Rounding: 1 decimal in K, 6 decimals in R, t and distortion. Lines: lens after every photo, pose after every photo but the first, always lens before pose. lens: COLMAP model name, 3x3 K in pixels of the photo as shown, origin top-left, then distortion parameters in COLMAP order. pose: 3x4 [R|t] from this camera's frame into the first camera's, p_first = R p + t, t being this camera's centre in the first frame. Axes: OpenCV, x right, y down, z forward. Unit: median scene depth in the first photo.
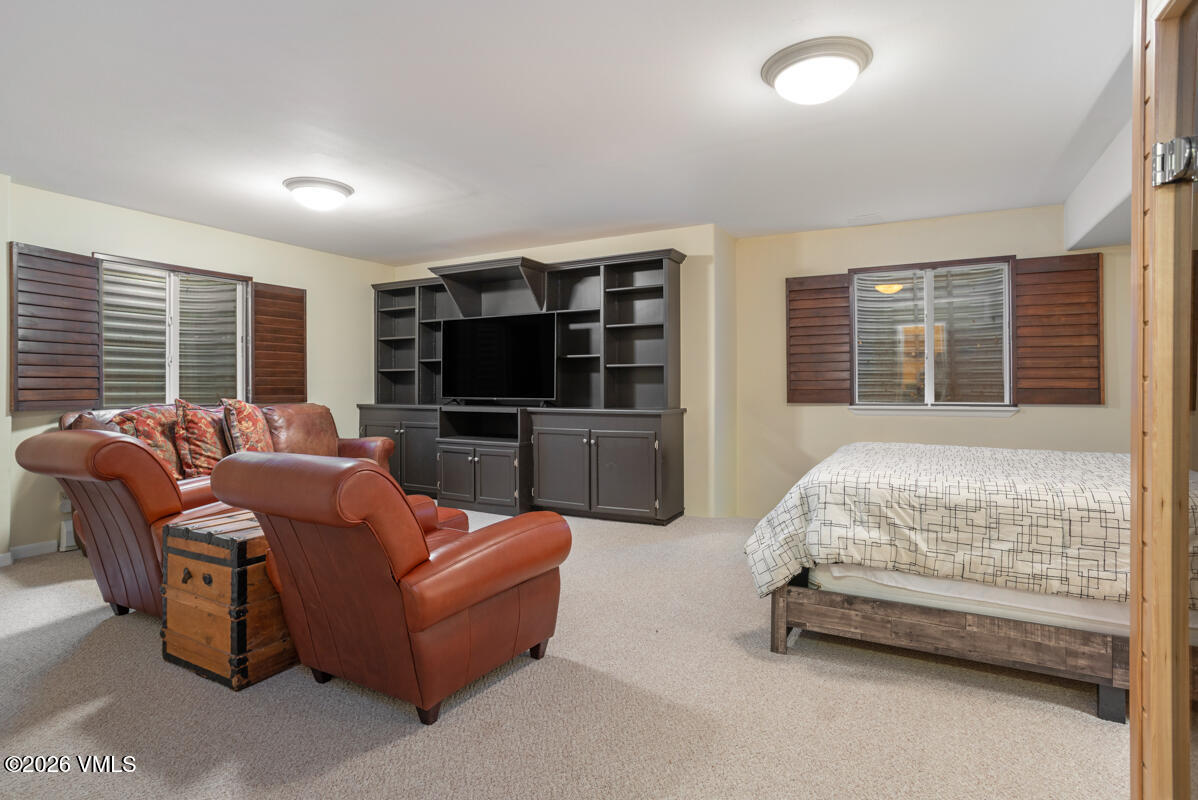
lens RADIAL K [[639.6, 0, 600.8], [0, 639.6, 391.9], [0, 0, 1]] dist [-0.045979, 0.028466]
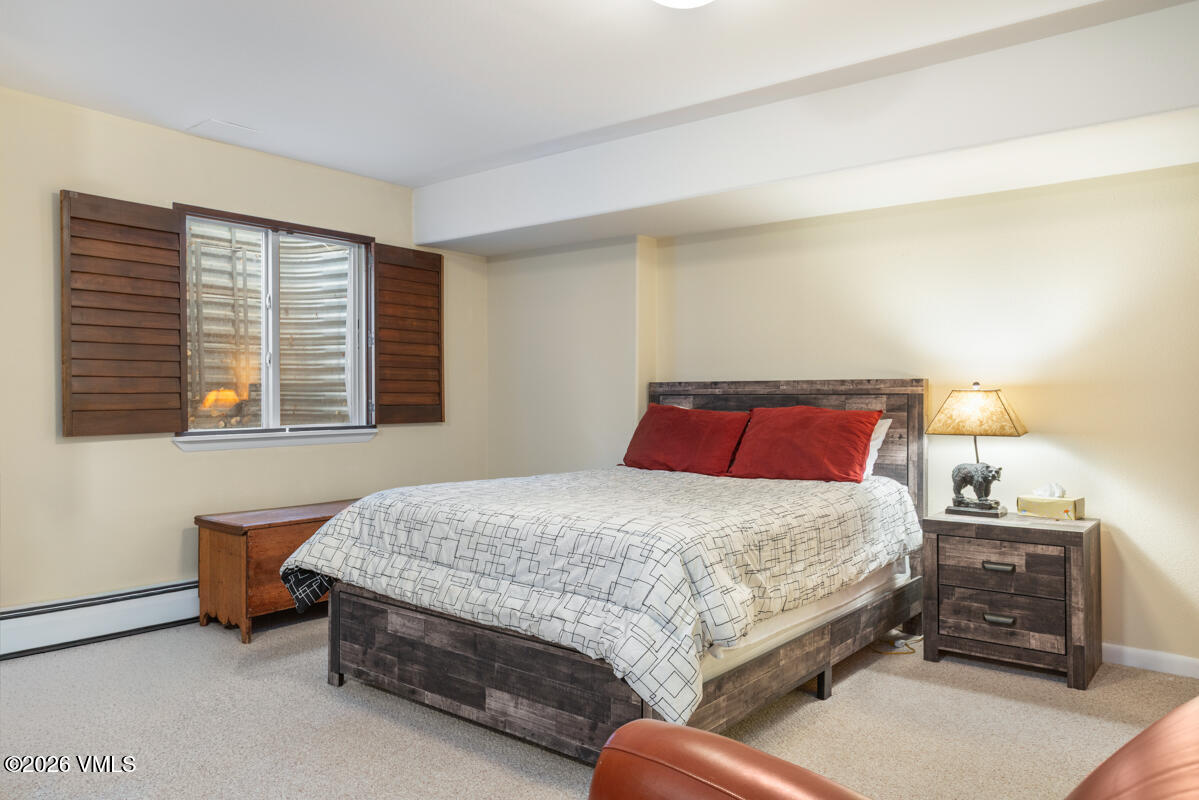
lens RADIAL K [[858.3, 0, 600.3], [0, 858.3, 401.2], [0, 0, 1]] dist [-0.008565, -0.001331]
pose [[0.138375, -0.004948, 0.990368, -0.398295], [0.008822, 0.999954, 0.003764, -0.012665], [-0.990341, 0.008216, 0.138412, 0.603002]]
